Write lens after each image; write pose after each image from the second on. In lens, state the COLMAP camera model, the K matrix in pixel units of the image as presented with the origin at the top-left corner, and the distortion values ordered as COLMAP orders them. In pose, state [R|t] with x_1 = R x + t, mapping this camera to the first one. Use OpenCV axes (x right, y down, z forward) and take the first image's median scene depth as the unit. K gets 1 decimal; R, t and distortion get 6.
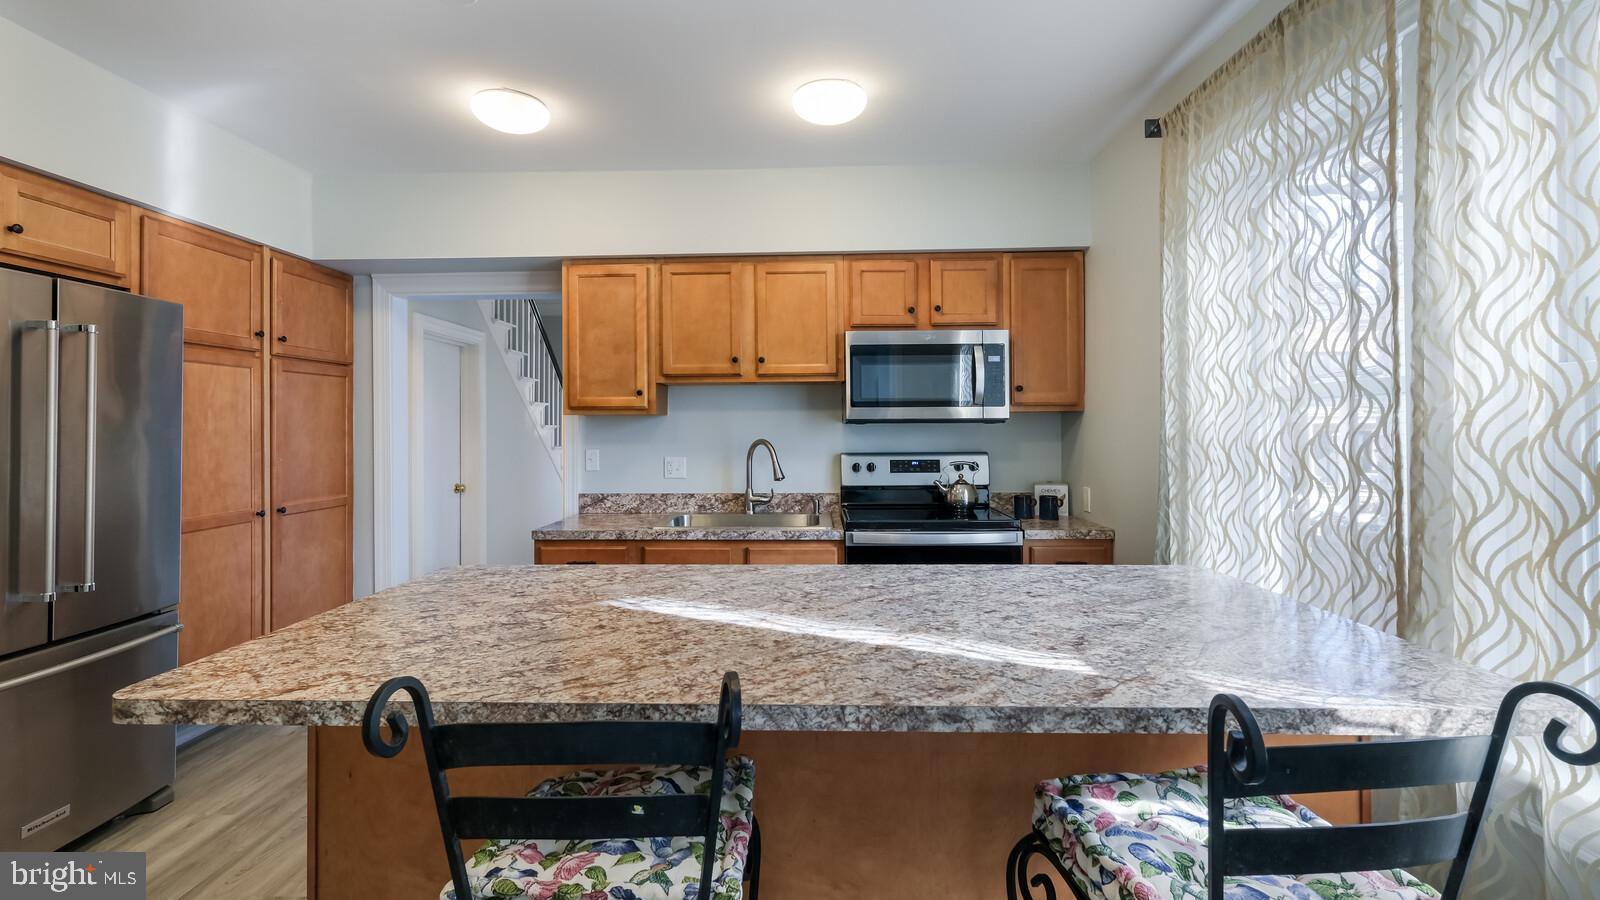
lens RADIAL K [[707.0, 0, 796.8], [0, 707.0, 427.7], [0, 0, 1]] dist [0.001989, -0.001156]
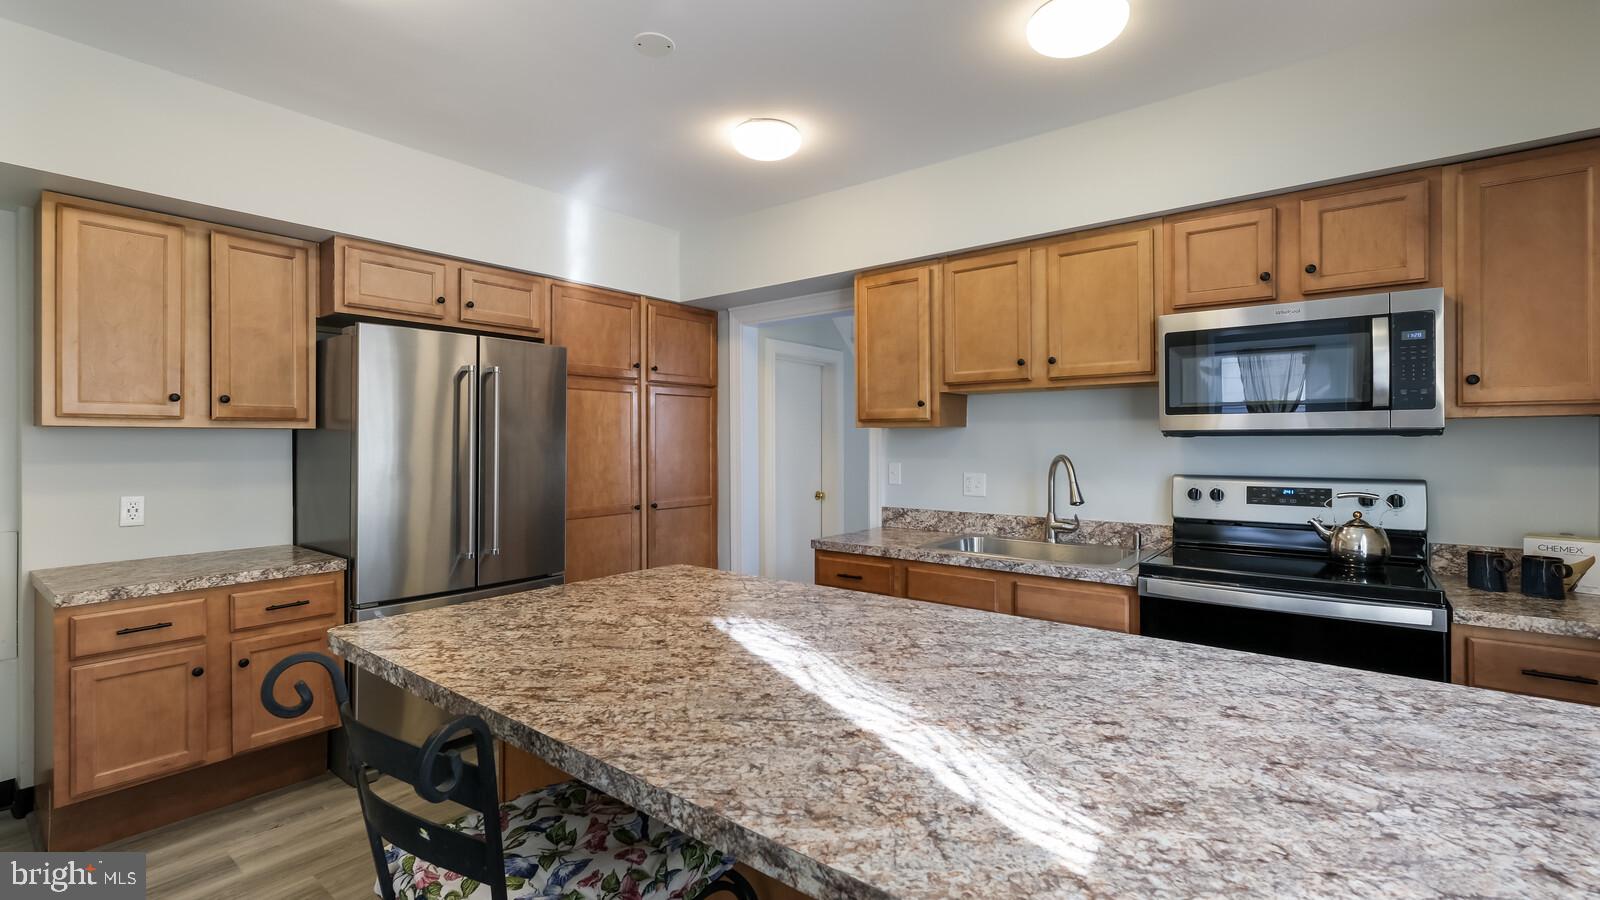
lens RADIAL K [[707.0, 0, 794.8], [0, 707.0, 441.9], [0, 0, 1]] dist [0.001989, -0.001156]
pose [[0.799489, 0.004520, -0.600664, 0.210660], [-0.002892, 0.999989, 0.003676, -0.001244], [0.600674, -0.001202, 0.799493, 0.145769]]
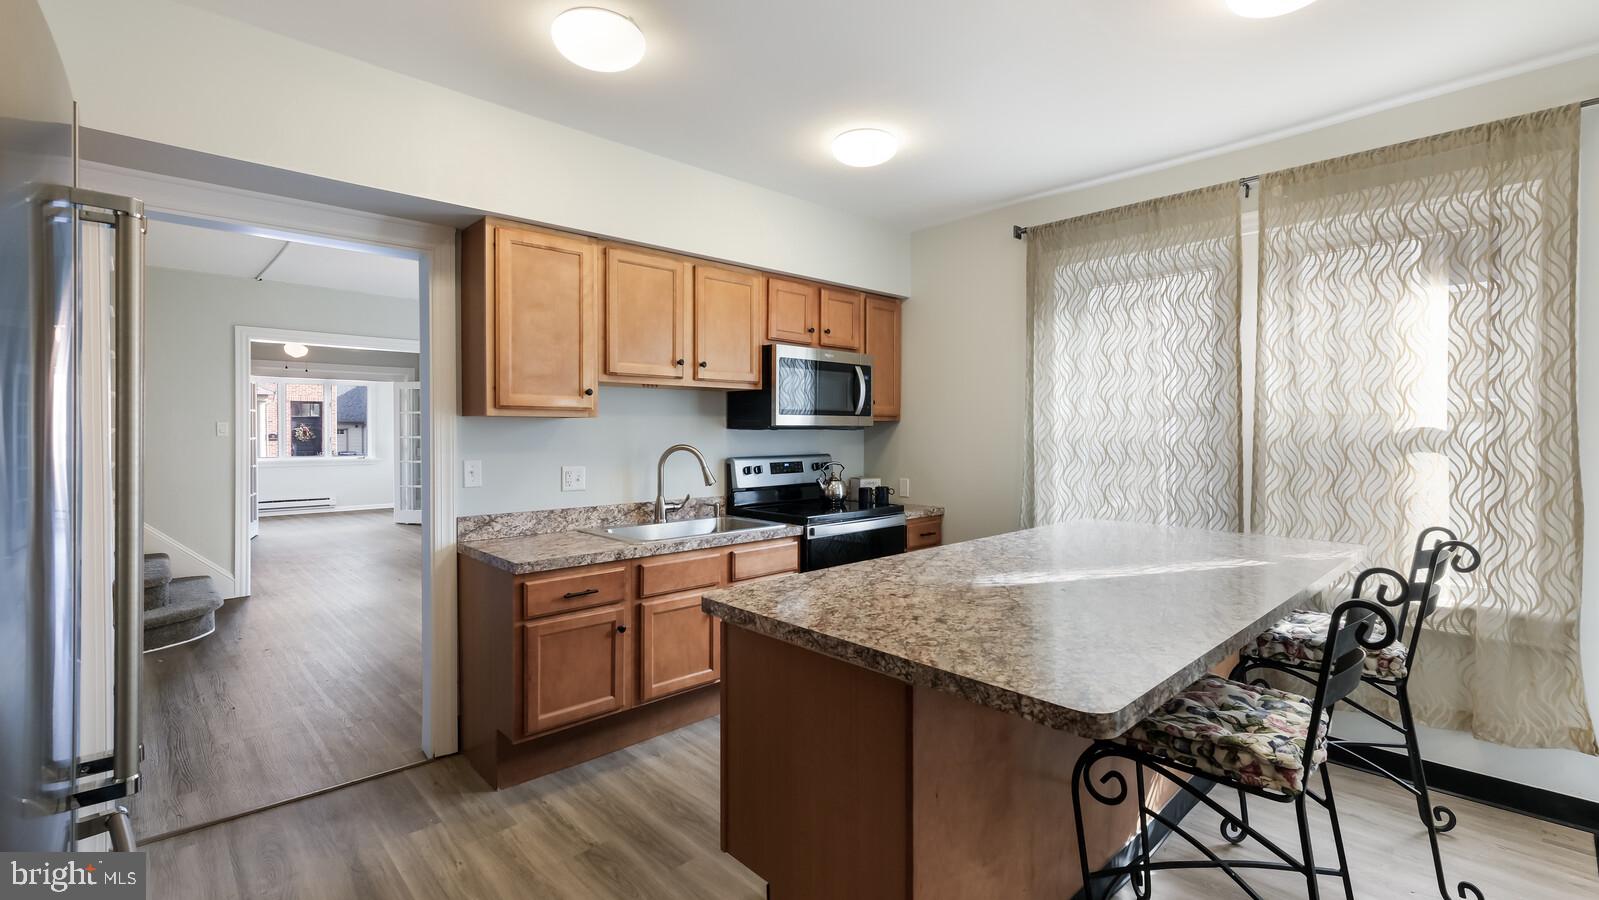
lens RADIAL K [[706.5, 0, 802.9], [0, 706.5, 436.8], [0, 0, 1]] dist [0.001989, -0.001156]
pose [[0.704583, -0.001026, 0.709621, -0.654387], [-0.000953, 0.999997, 0.002392, 0.003124], [-0.709621, -0.002362, 0.704579, 0.203693]]
